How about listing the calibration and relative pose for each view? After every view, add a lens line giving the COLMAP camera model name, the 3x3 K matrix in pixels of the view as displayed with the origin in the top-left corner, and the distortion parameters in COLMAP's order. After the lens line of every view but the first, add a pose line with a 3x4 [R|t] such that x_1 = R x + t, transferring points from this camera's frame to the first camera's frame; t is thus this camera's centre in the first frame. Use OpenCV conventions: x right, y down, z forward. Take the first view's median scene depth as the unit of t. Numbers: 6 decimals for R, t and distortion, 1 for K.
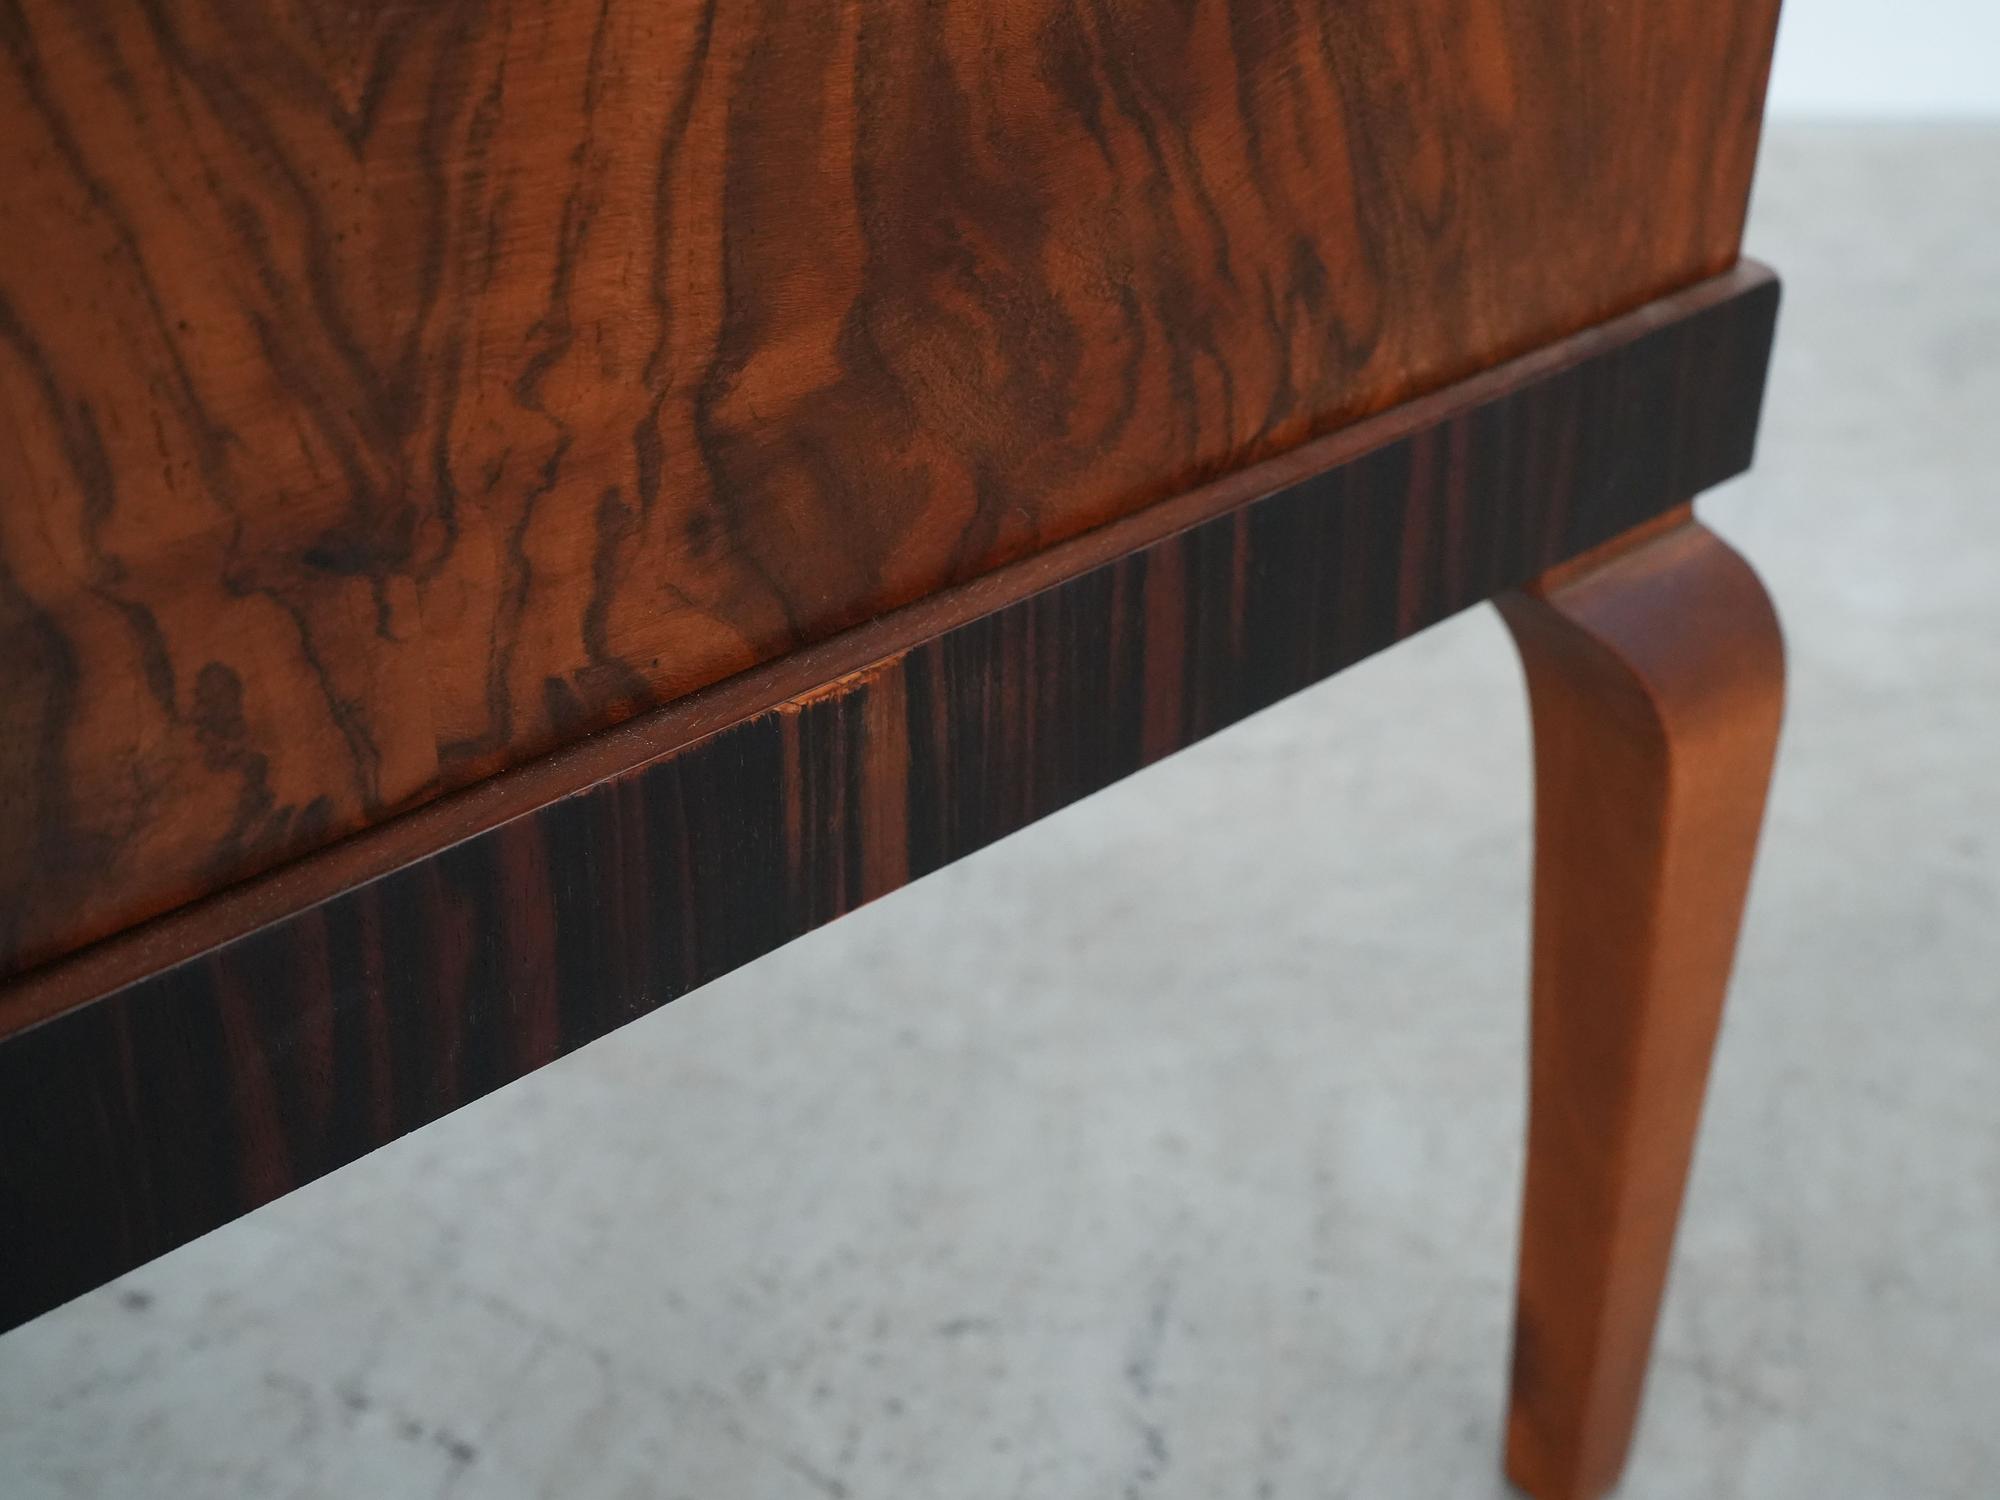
lens RADIAL K [[2759.3, 0, 1100.9], [0, 2759.3, 747.3], [0, 0, 1]] dist [-0.004661, -0.038507]
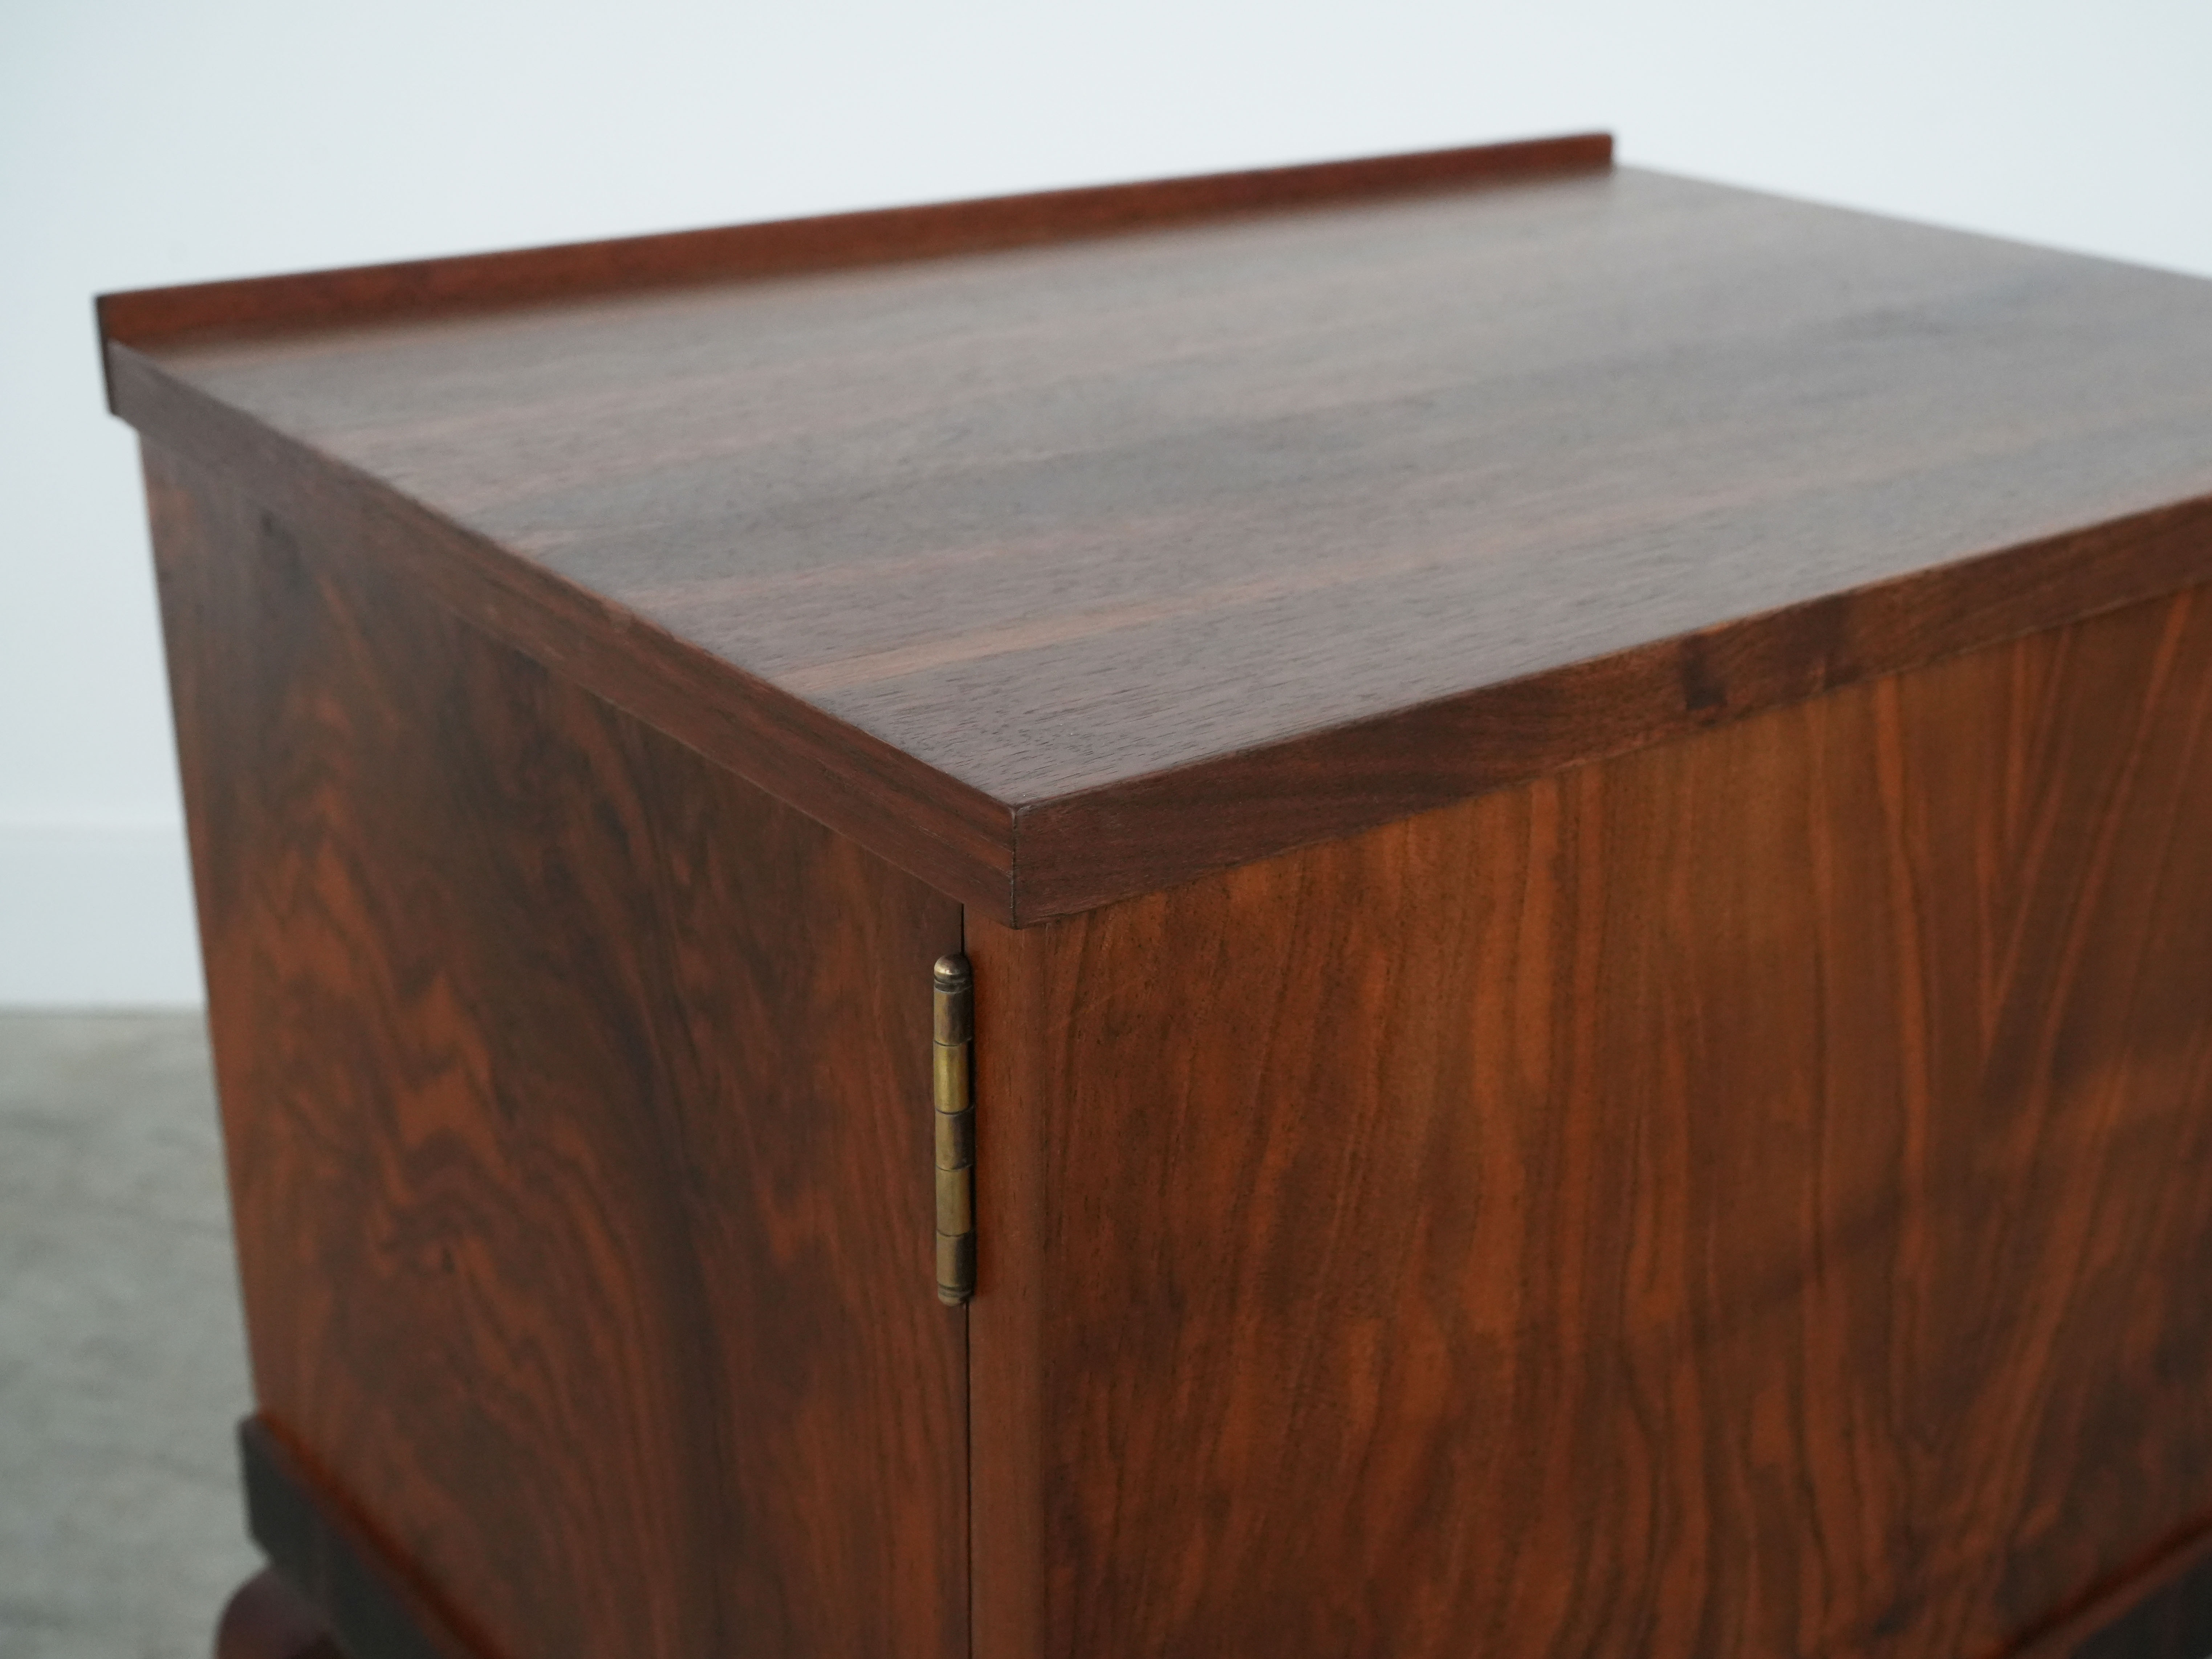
lens RADIAL K [[2898.5, 0, 1240.1], [0, 2898.5, 834.6], [0, 0, 1]] dist [-0.001136, 0.025135]
pose [[0.998138, 0.008412, -0.060421, -0.532111], [-0.020882, 0.977726, -0.208843, -0.156138], [0.057319, 0.209716, 0.976081, -1.138219]]
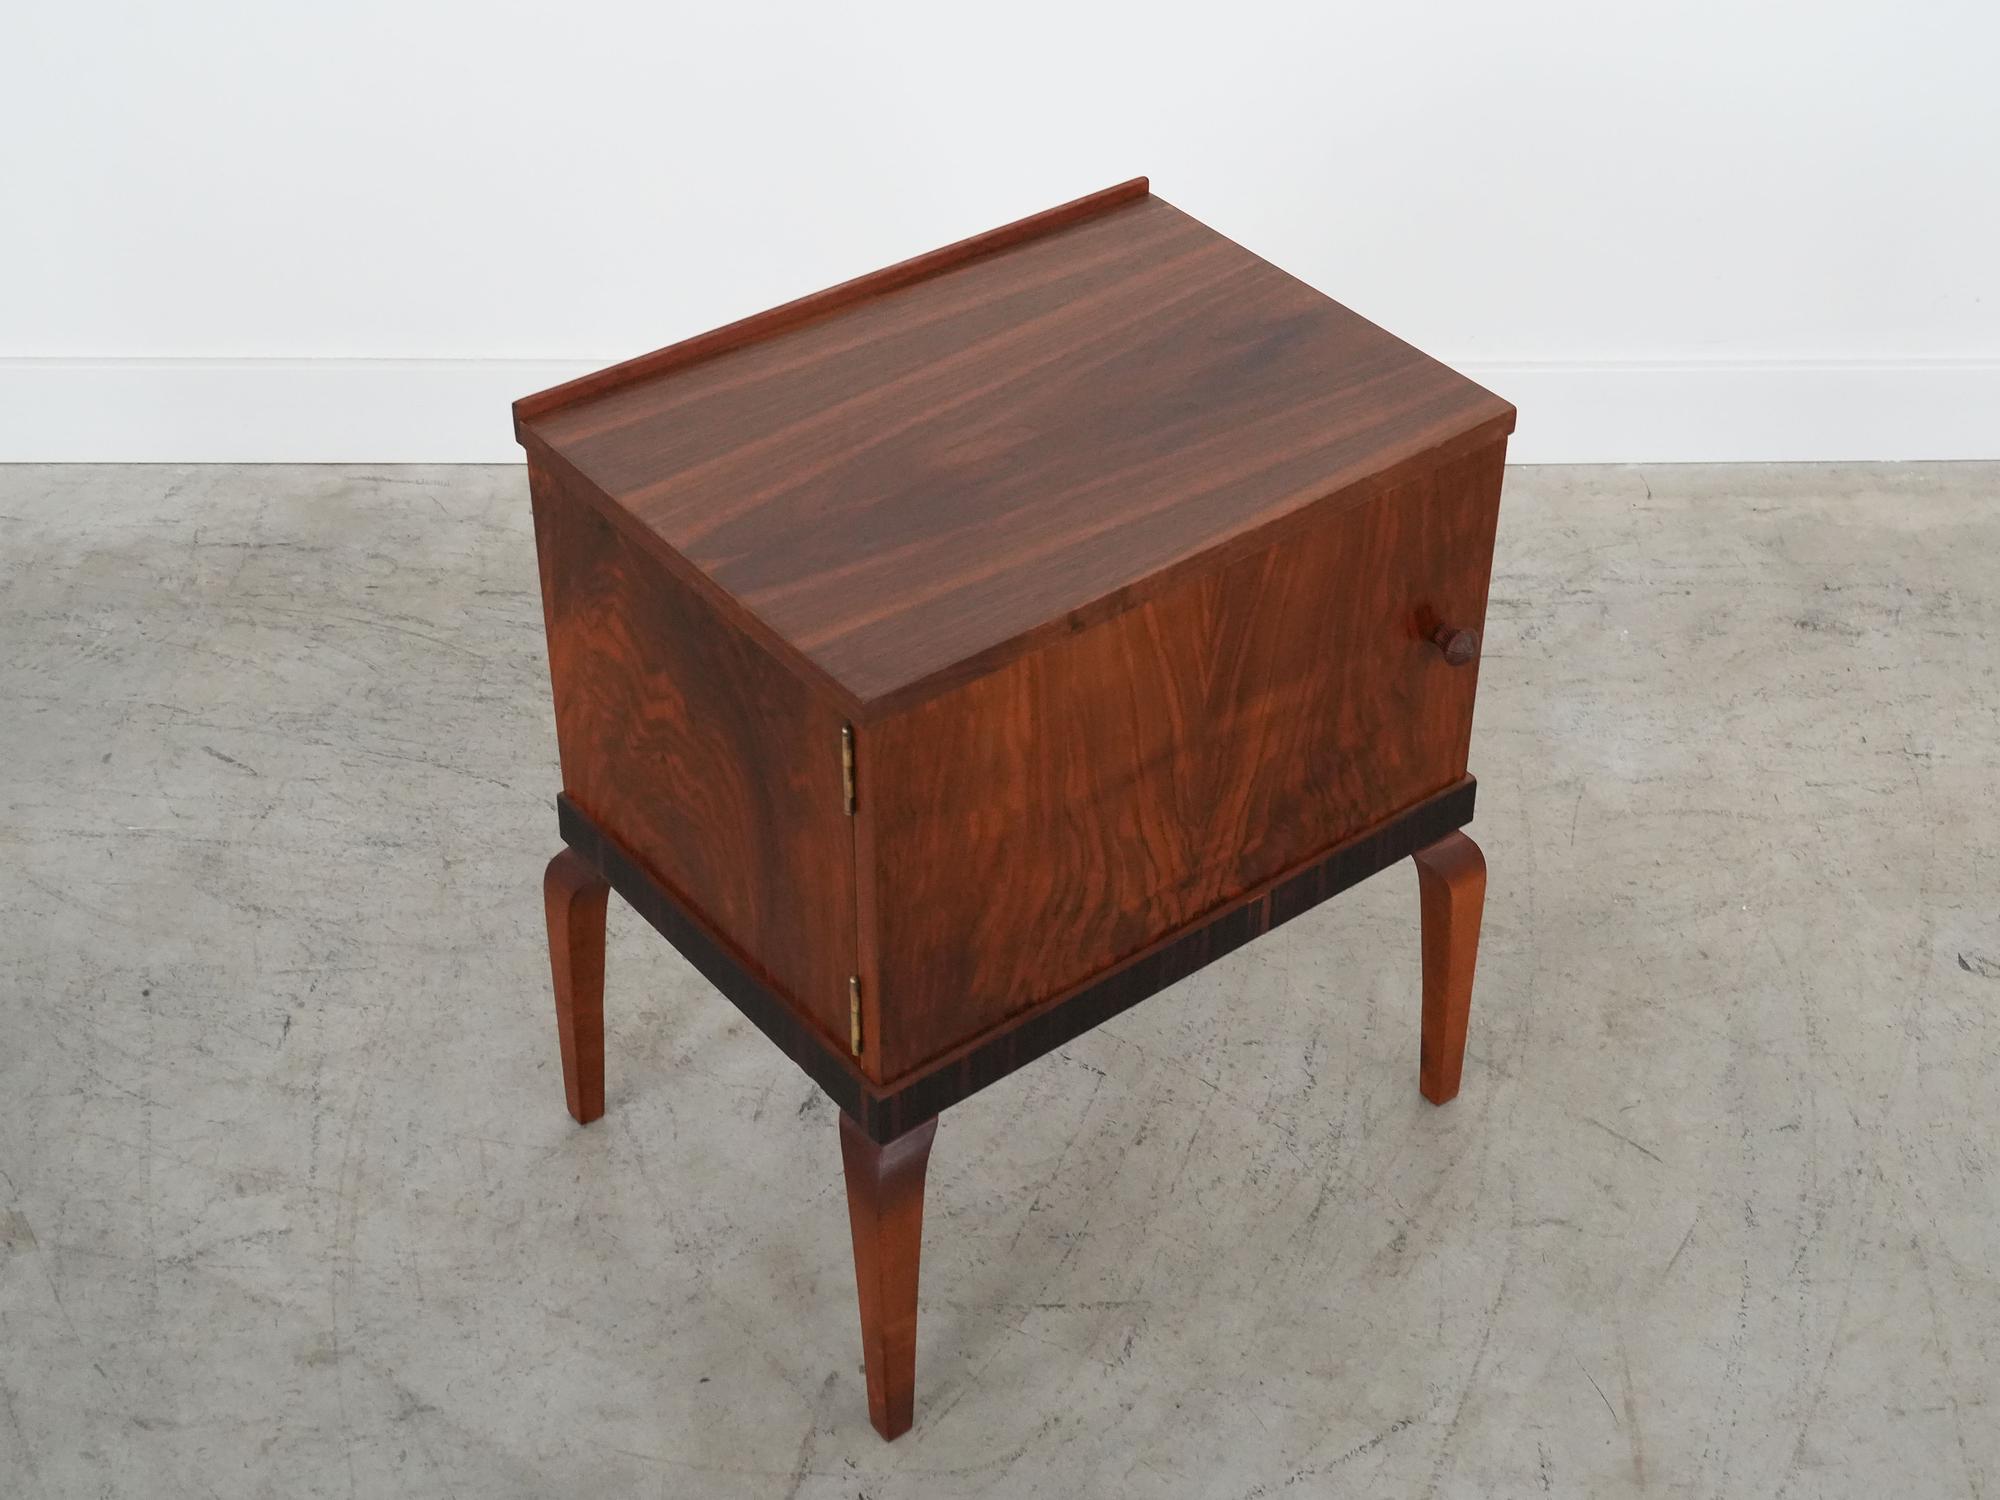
lens RADIAL K [[2759.3, 0, 1100.9], [0, 2759.3, 747.3], [0, 0, 1]] dist [-0.004661, -0.038507]
pose [[0.998137, 0.025724, -0.055321, -0.109301], [-0.022601, 0.998155, 0.056351, -0.577093], [0.056668, -0.054995, 0.996877, -4.099543]]
